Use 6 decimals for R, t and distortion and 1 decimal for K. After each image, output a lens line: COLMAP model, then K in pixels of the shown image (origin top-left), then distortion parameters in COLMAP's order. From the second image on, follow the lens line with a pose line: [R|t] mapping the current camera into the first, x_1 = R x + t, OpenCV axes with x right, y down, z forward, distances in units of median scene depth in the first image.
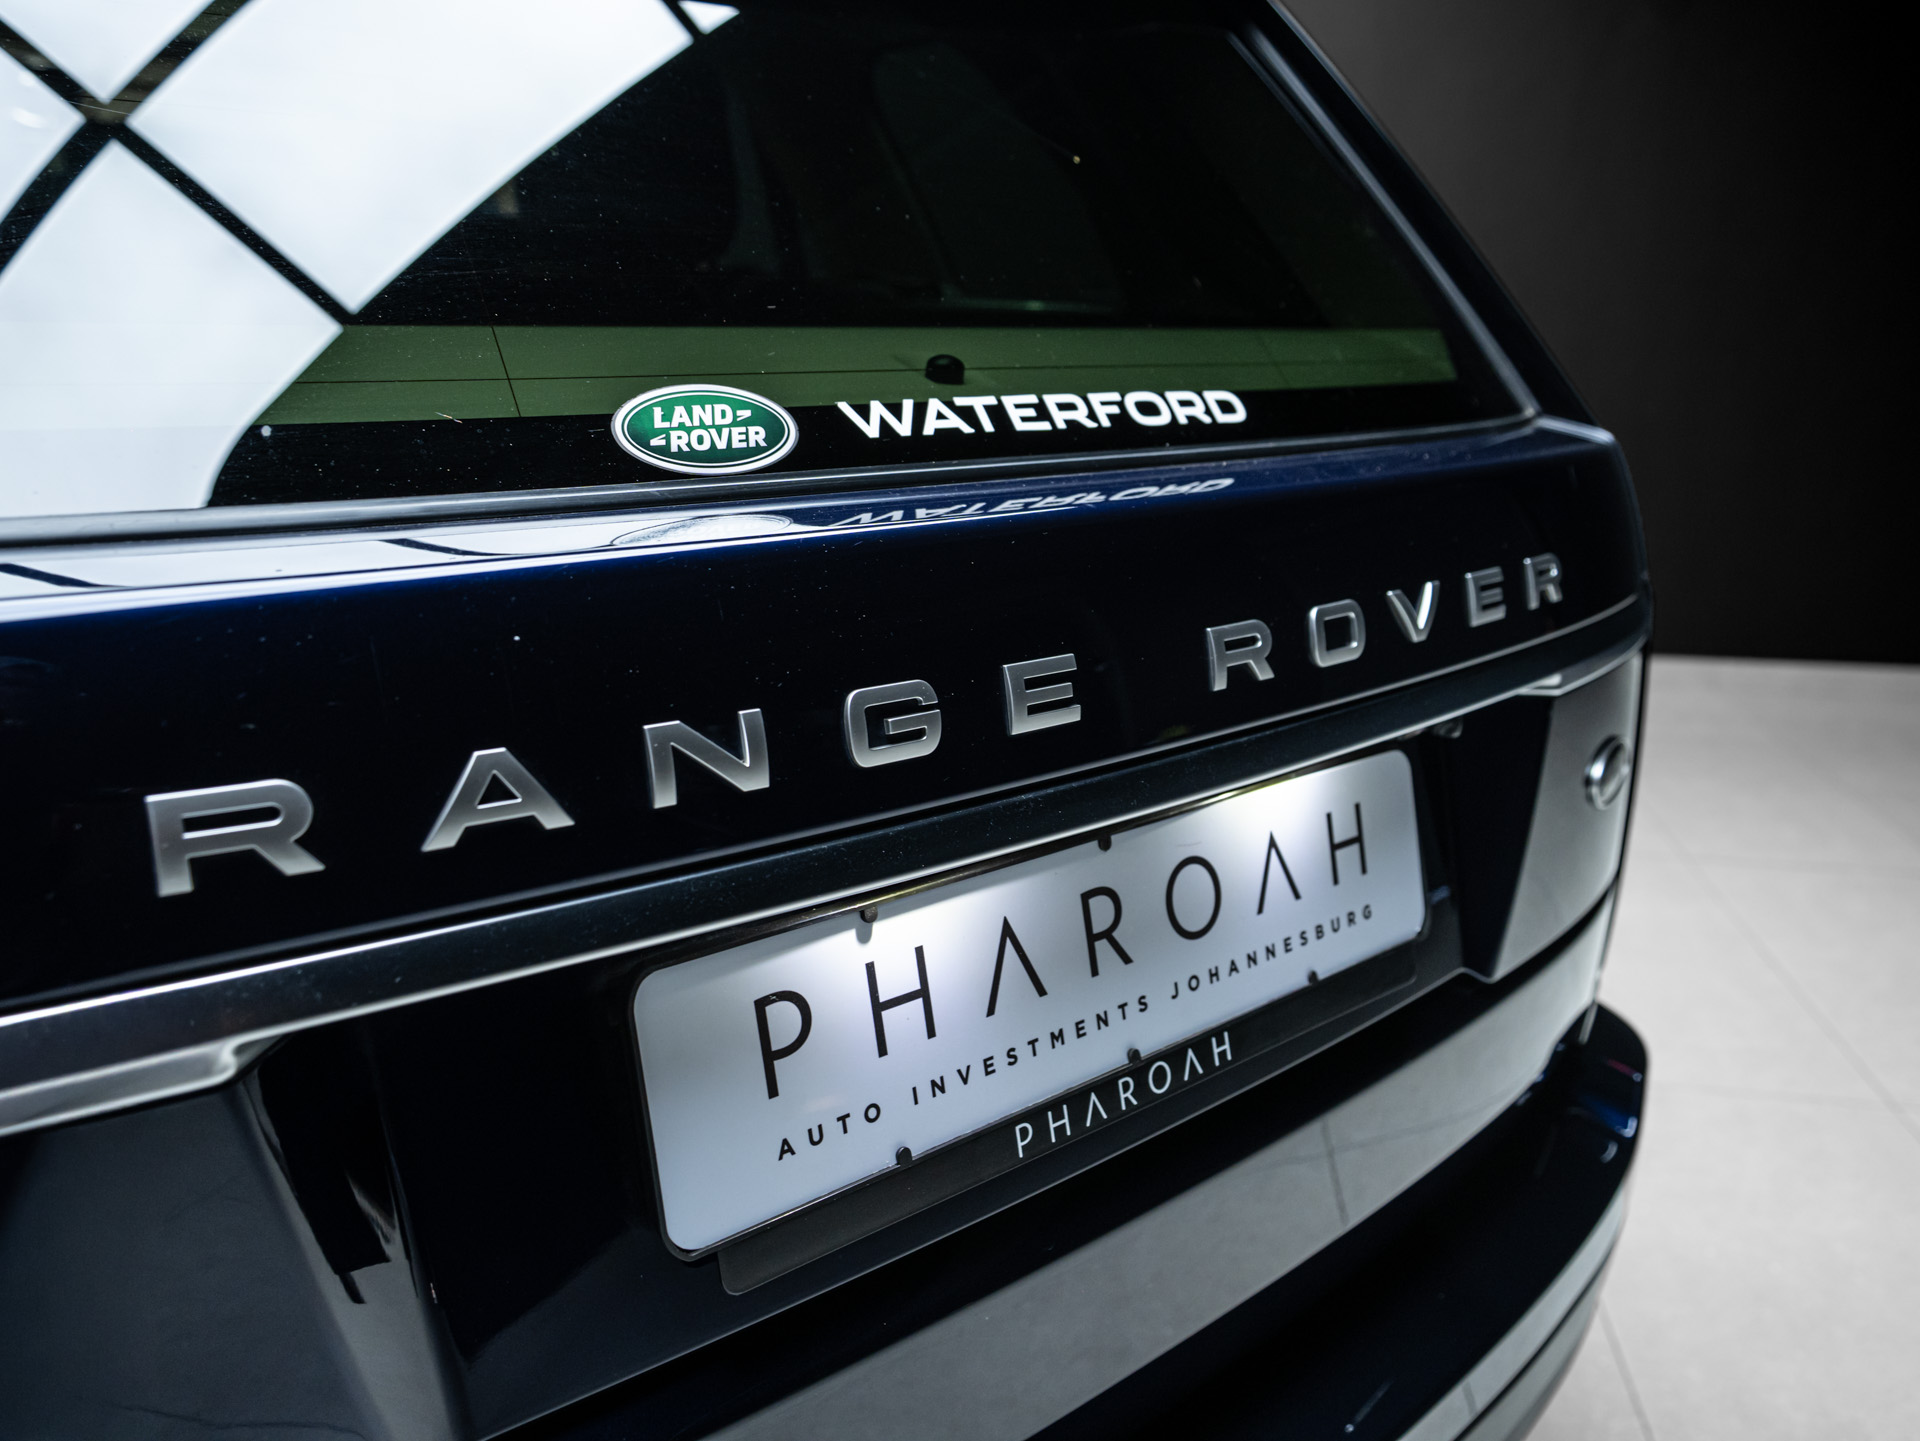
lens RADIAL K [[1462.2, 0, 960.0], [0, 1462.2, 720.5], [0, 0, 1]] dist [-0.030216, 0.072368]
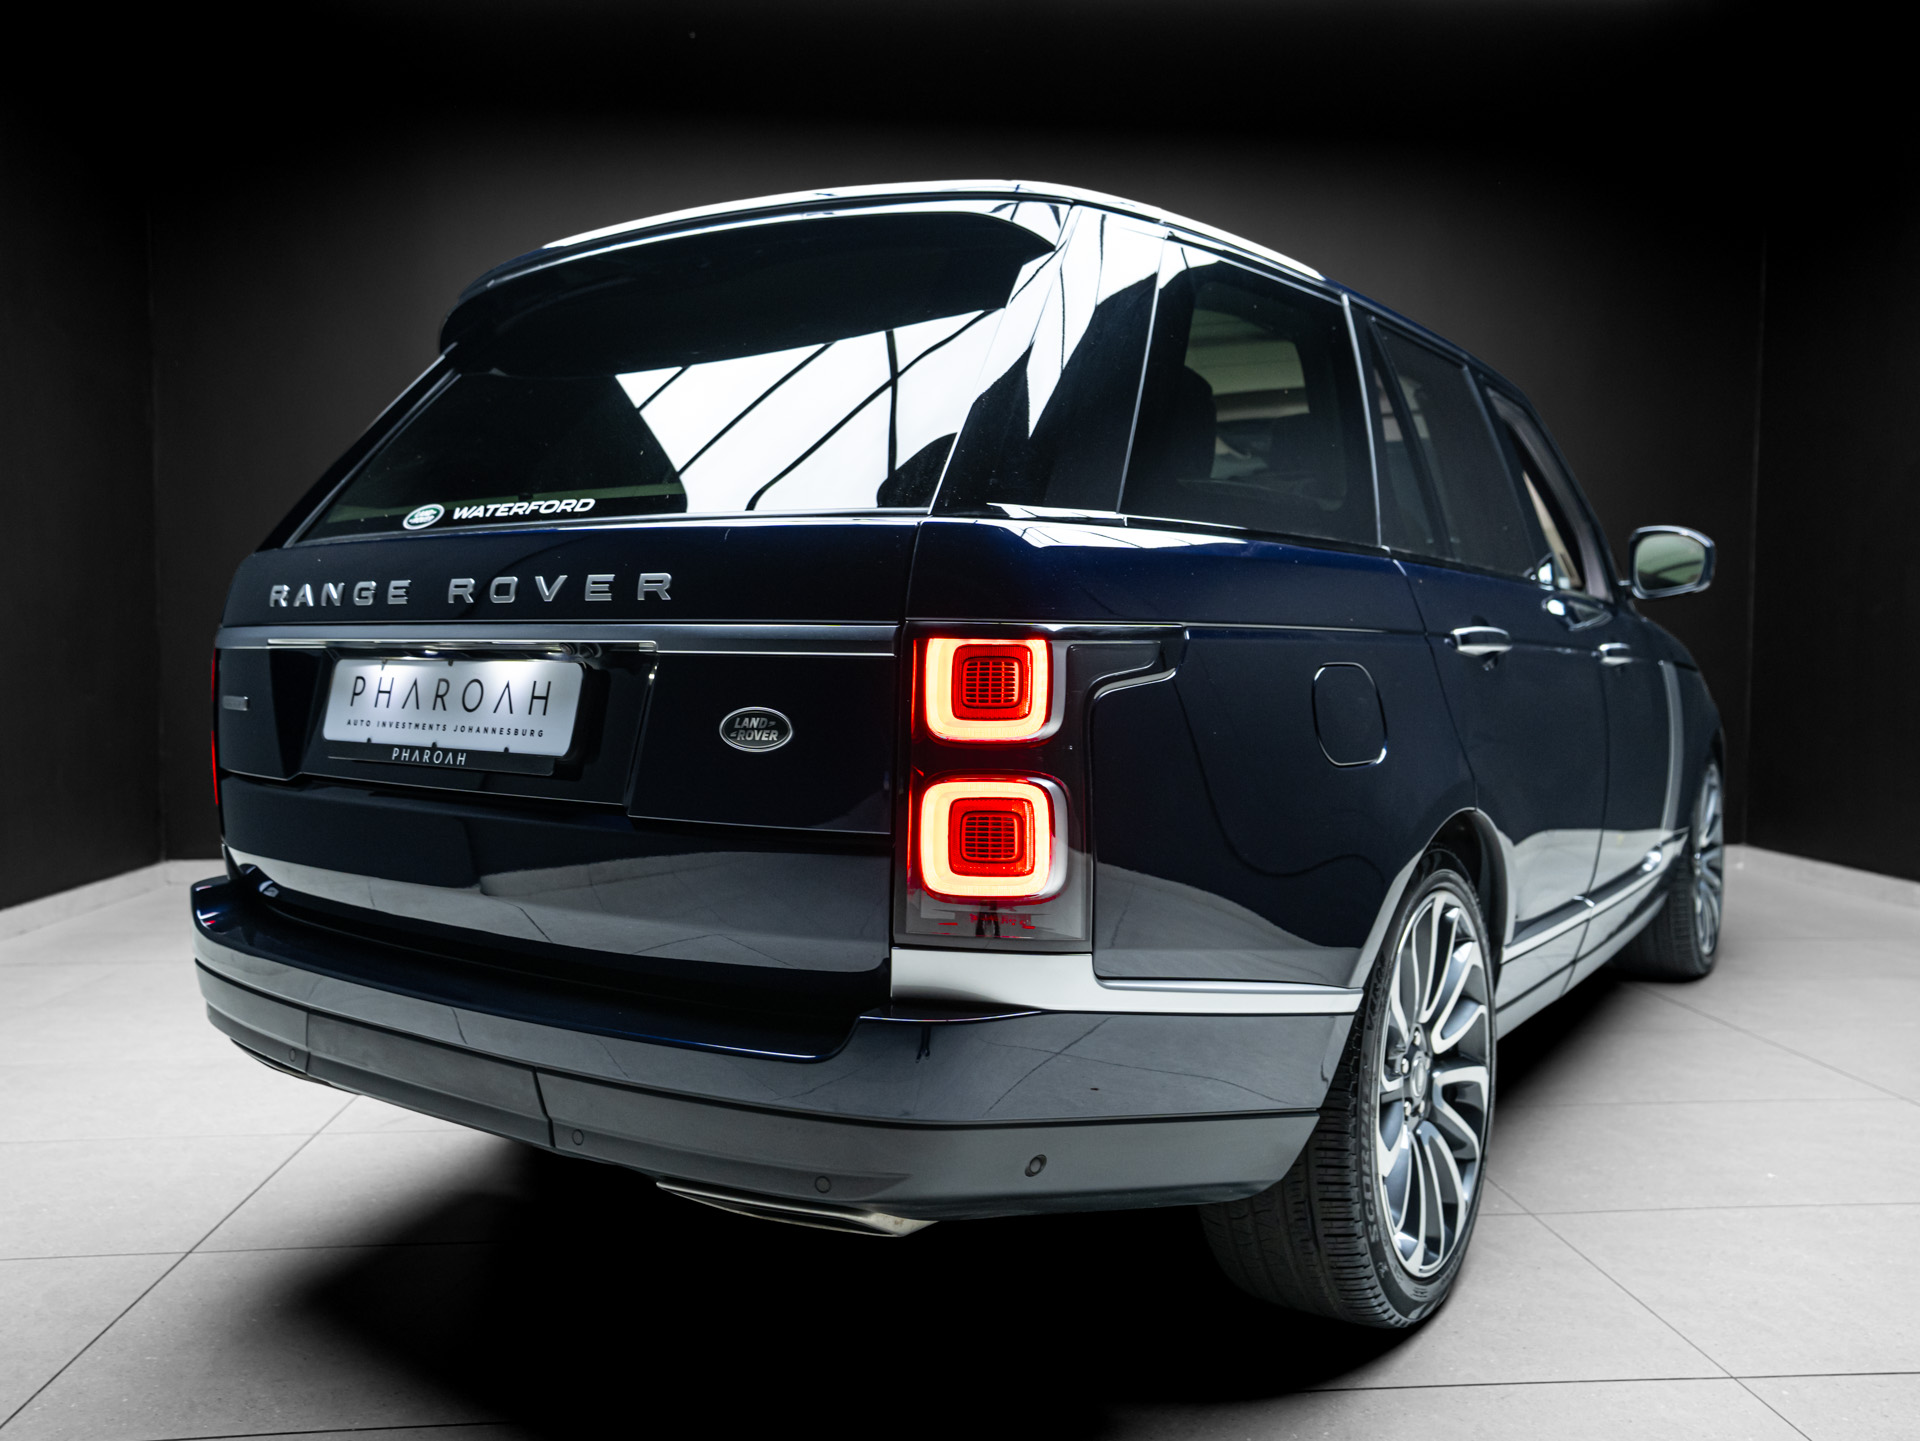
lens RADIAL K [[1462.2, 0, 960.0], [0, 1462.2, 720.5], [0, 0, 1]] dist [-0.030216, 0.072368]
pose [[0.266550, 0.046188, -0.962714, 2.863747], [-0.253270, 0.967105, -0.023725, 0.013496], [0.929949, 0.250151, 0.269480, 1.163219]]
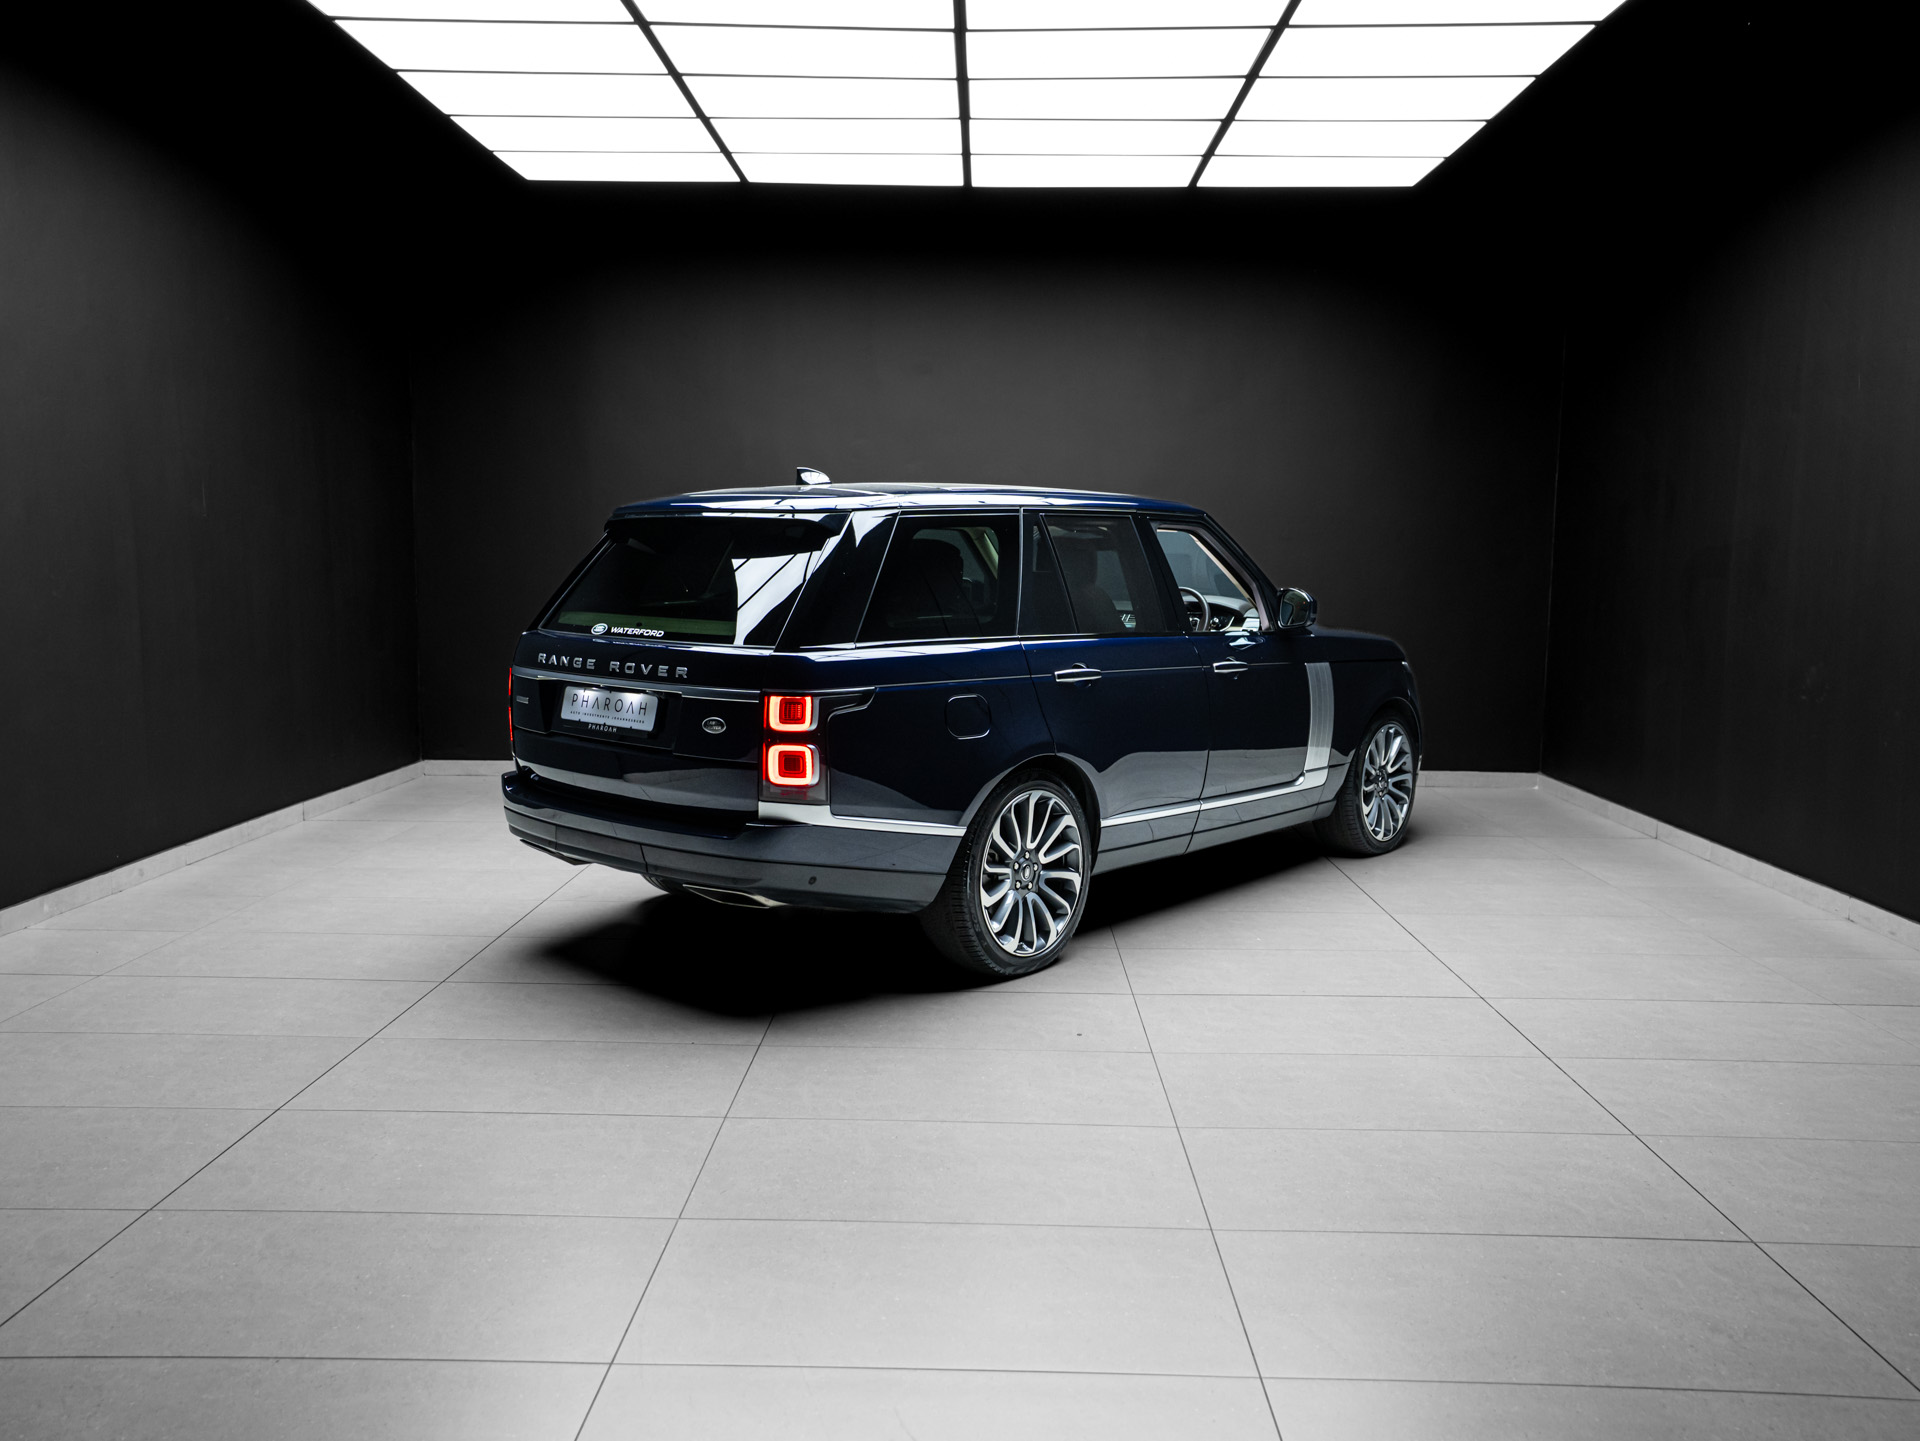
lens RADIAL K [[1462.2, 0, 960.0], [0, 1462.2, 720.5], [0, 0, 1]] dist [-0.030216, 0.072368]
pose [[0.171525, 0.110464, -0.978967, 7.052132], [-0.266800, 0.961770, 0.061778, -0.644401], [0.948366, 0.250592, 0.194439, 1.247800]]
